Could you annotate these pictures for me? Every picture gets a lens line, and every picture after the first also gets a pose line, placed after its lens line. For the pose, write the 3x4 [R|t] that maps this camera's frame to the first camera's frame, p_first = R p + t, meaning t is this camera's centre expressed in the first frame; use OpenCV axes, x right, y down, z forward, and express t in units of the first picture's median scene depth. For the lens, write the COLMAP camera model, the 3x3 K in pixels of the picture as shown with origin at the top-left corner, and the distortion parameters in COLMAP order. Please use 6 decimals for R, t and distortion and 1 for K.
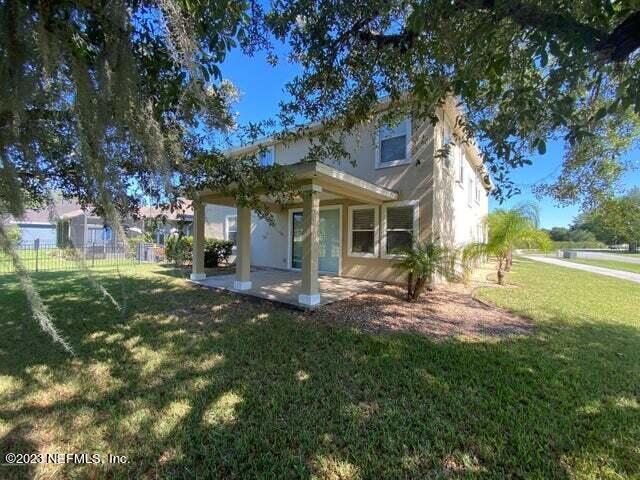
lens RADIAL K [[262.6, 0, 321.9], [0, 262.6, 238.4], [0, 0, 1]] dist [0.046875, -0.031941]
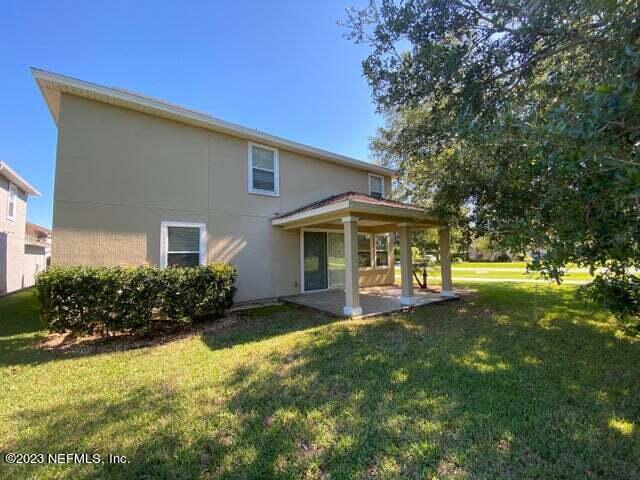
lens RADIAL K [[262.6, 0, 321.9], [0, 262.6, 238.4], [0, 0, 1]] dist [0.046875, -0.031941]
pose [[0.249351, 0.049797, 0.967132, -1.223335], [0.034063, 0.997608, -0.060148, -0.018997], [-0.967814, 0.047941, 0.247058, 0.879257]]
